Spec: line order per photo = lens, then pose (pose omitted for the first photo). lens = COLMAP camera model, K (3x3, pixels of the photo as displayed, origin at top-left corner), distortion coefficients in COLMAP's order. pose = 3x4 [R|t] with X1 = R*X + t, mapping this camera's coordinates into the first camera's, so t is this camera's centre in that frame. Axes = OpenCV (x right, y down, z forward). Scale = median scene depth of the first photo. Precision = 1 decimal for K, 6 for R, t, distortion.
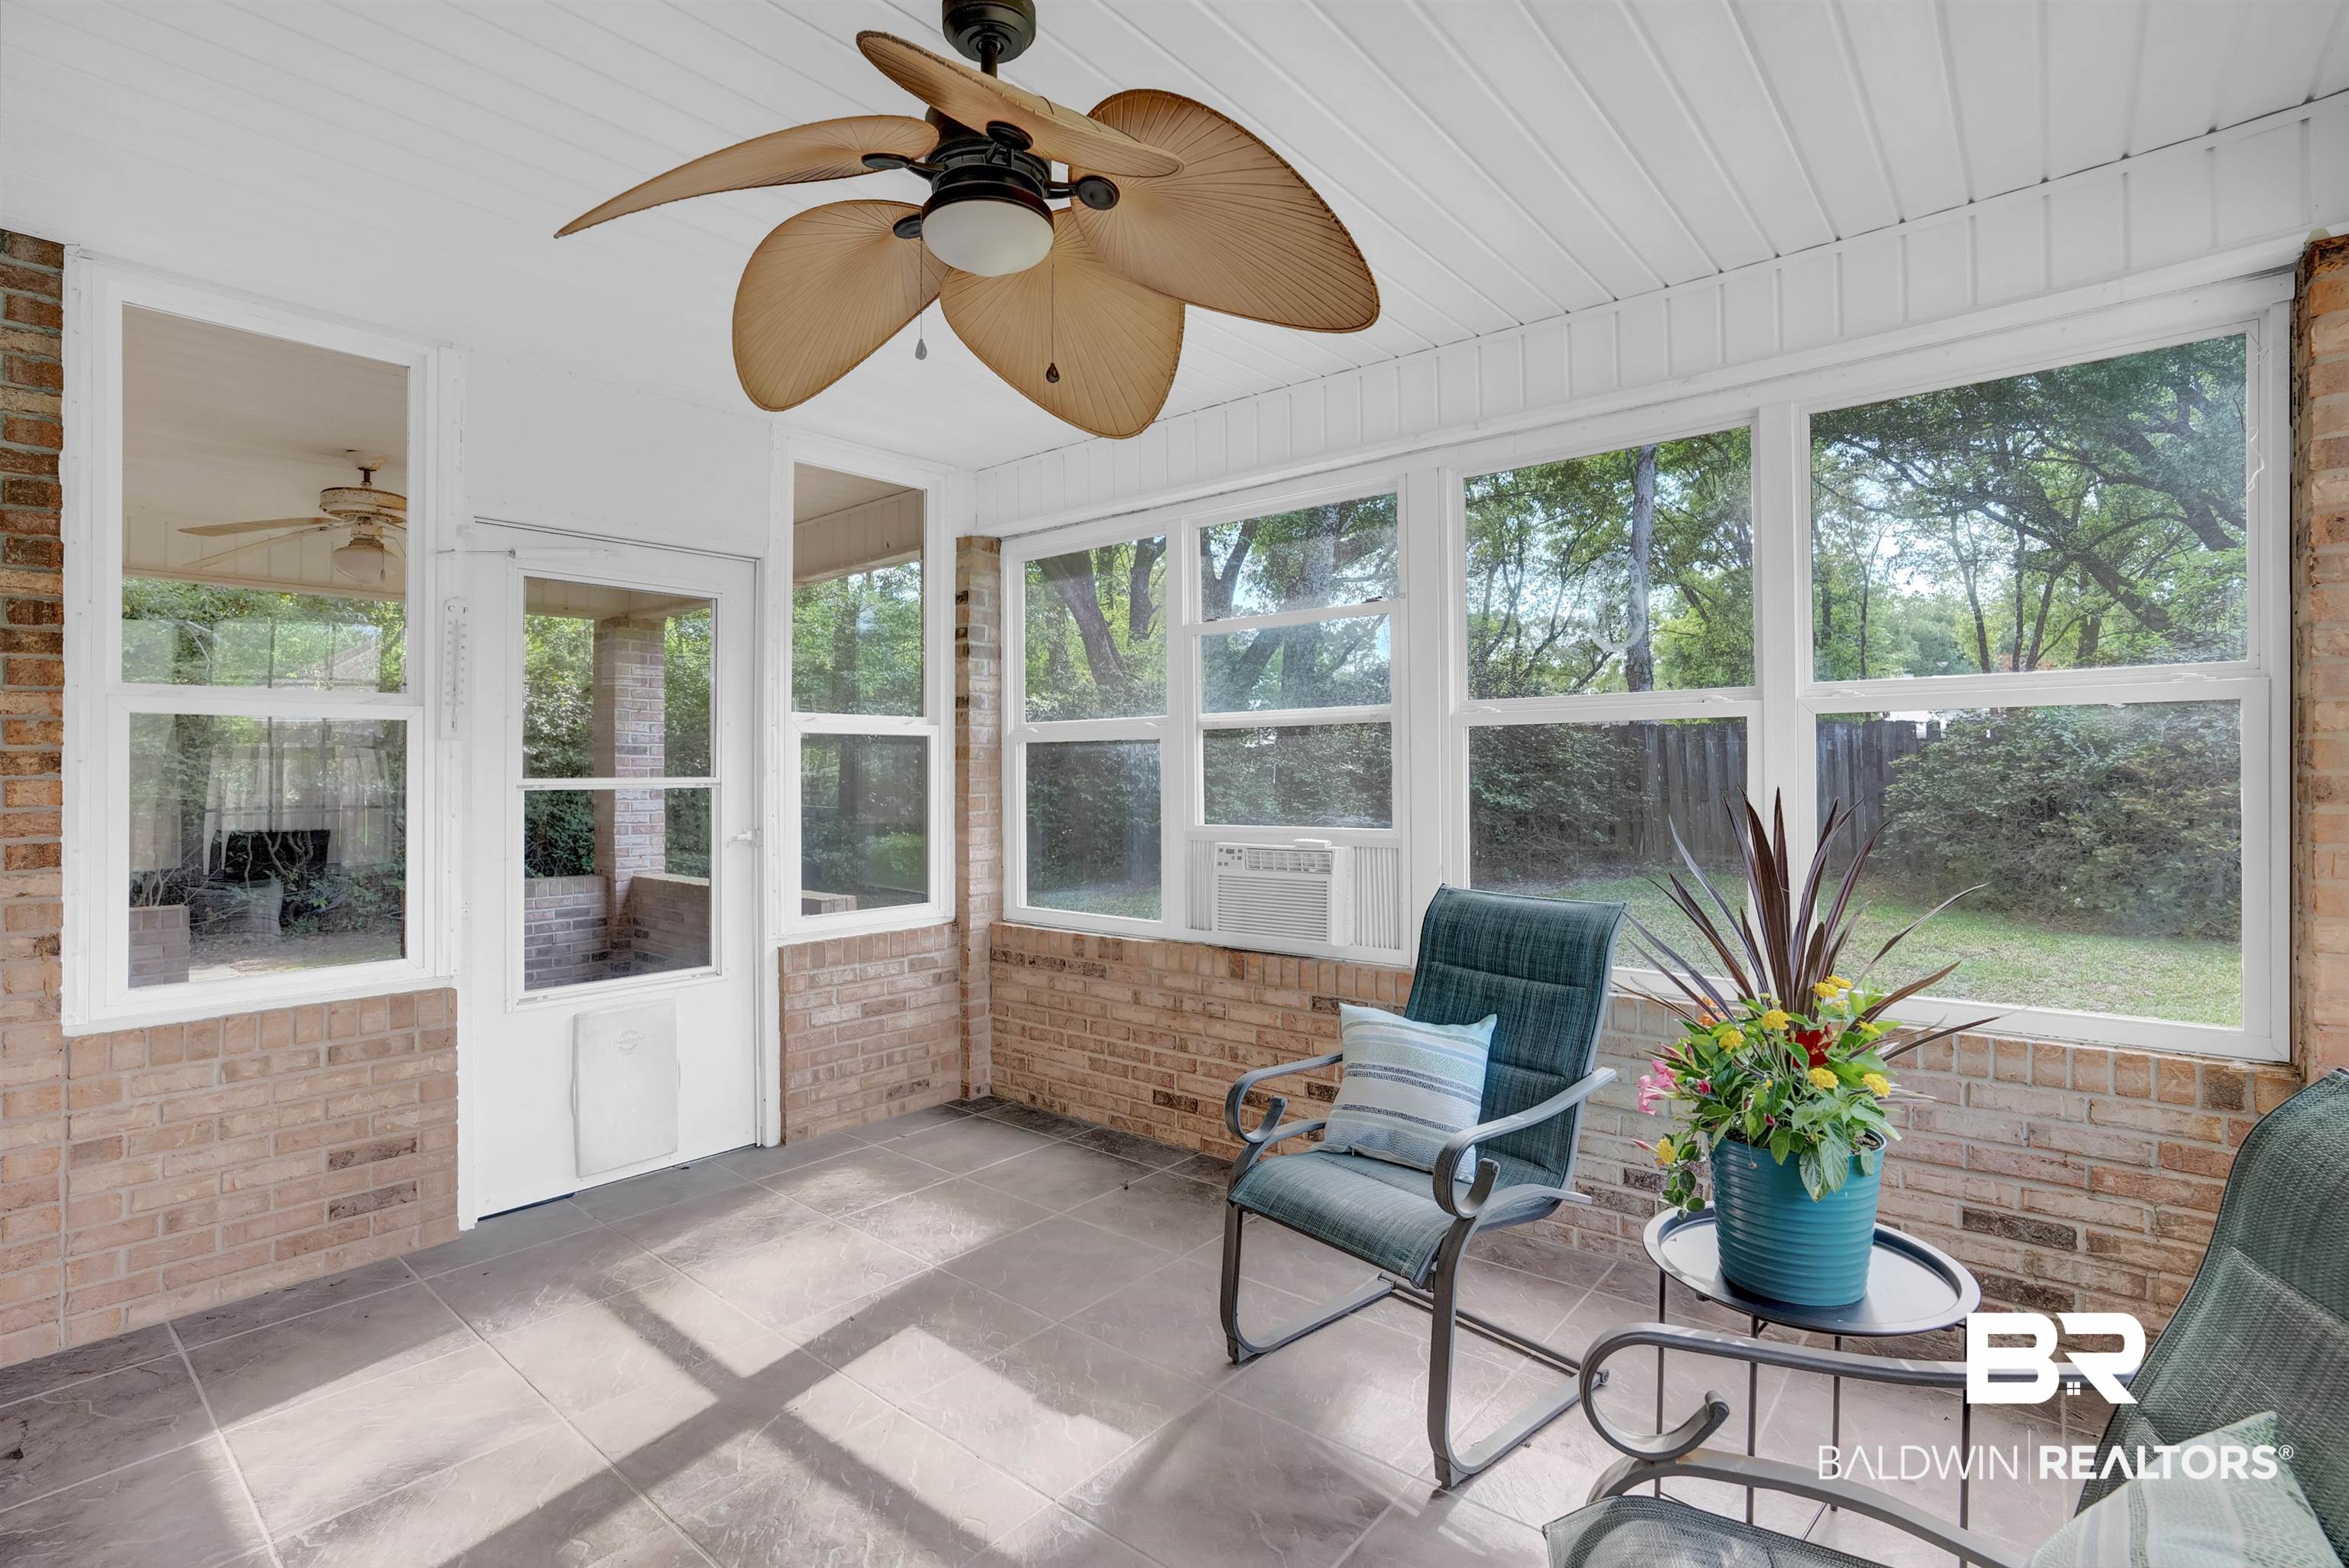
lens RADIAL K [[1103.2, 0, 1168.6], [0, 1103.2, 772.5], [0, 0, 1]] dist [-0.062866, 0.028991]
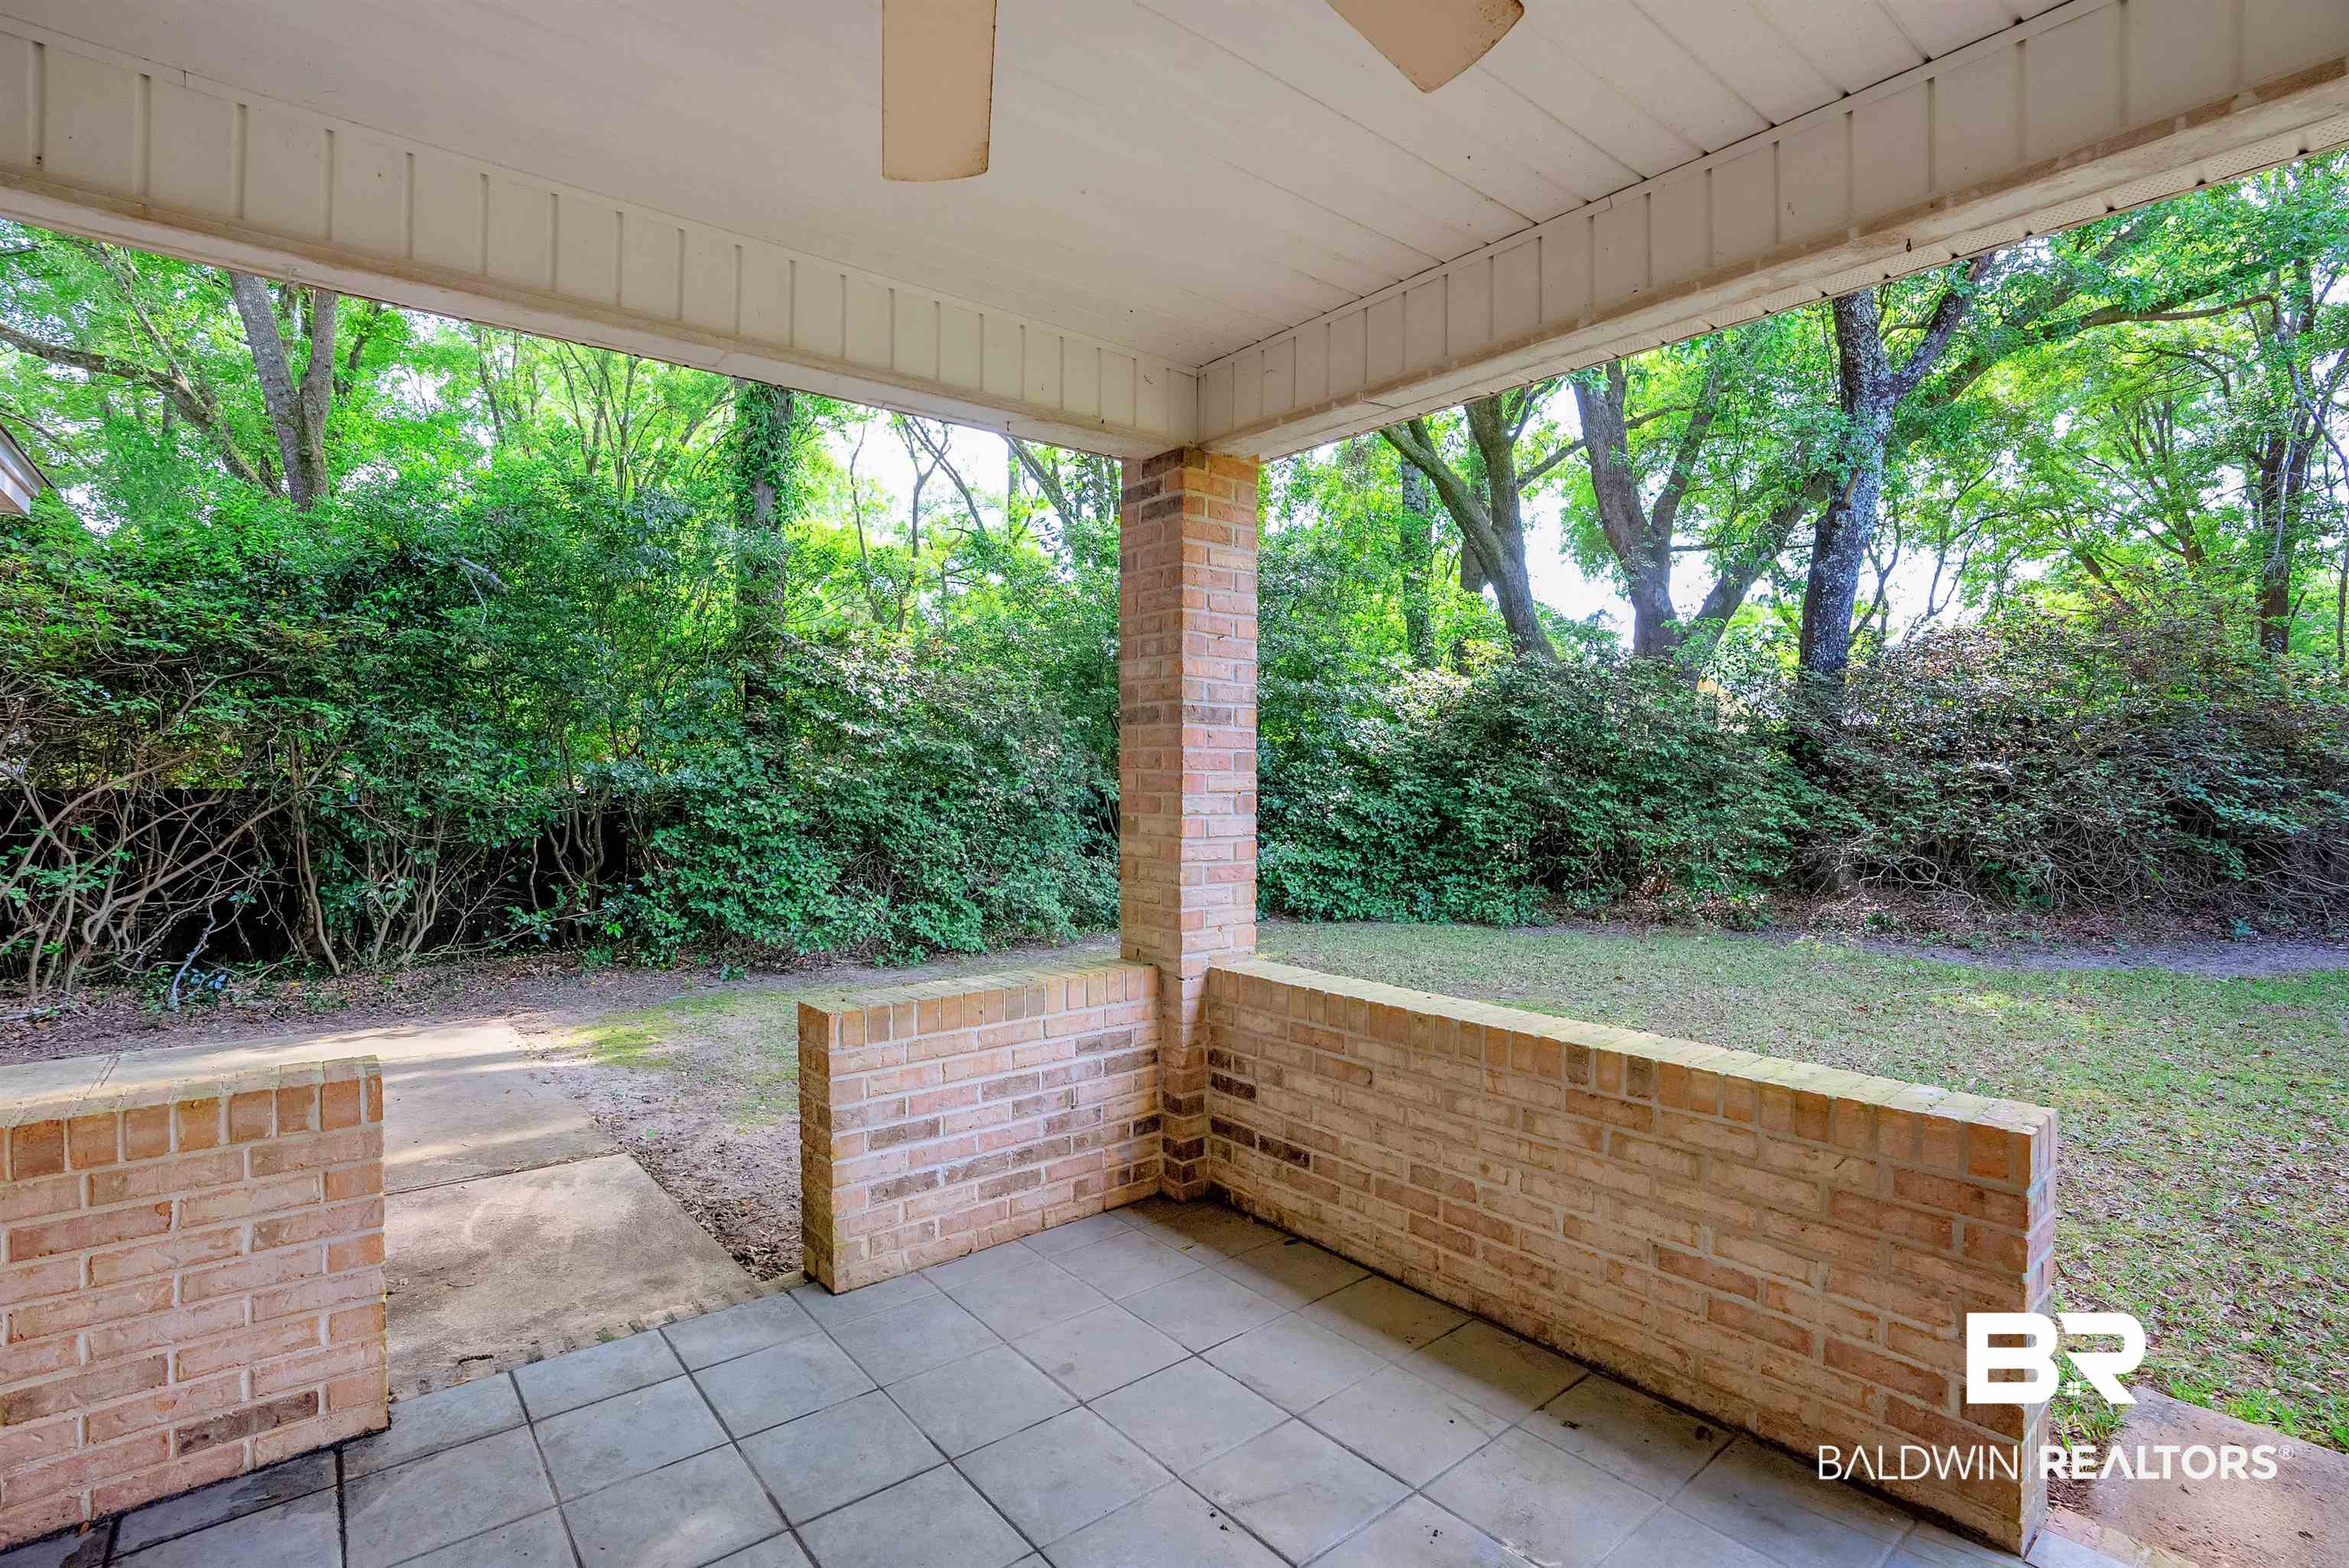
lens RADIAL K [[1124.8, 0, 1175.5], [0, 1124.8, 772.3], [0, 0, 1]] dist [-0.060553, 0.029230]
pose [[0.982043, 0.011790, -0.188288, -0.412773], [-0.011001, 0.999926, 0.005238, 0.003097], [0.188336, -0.003072, 0.982100, 0.491981]]
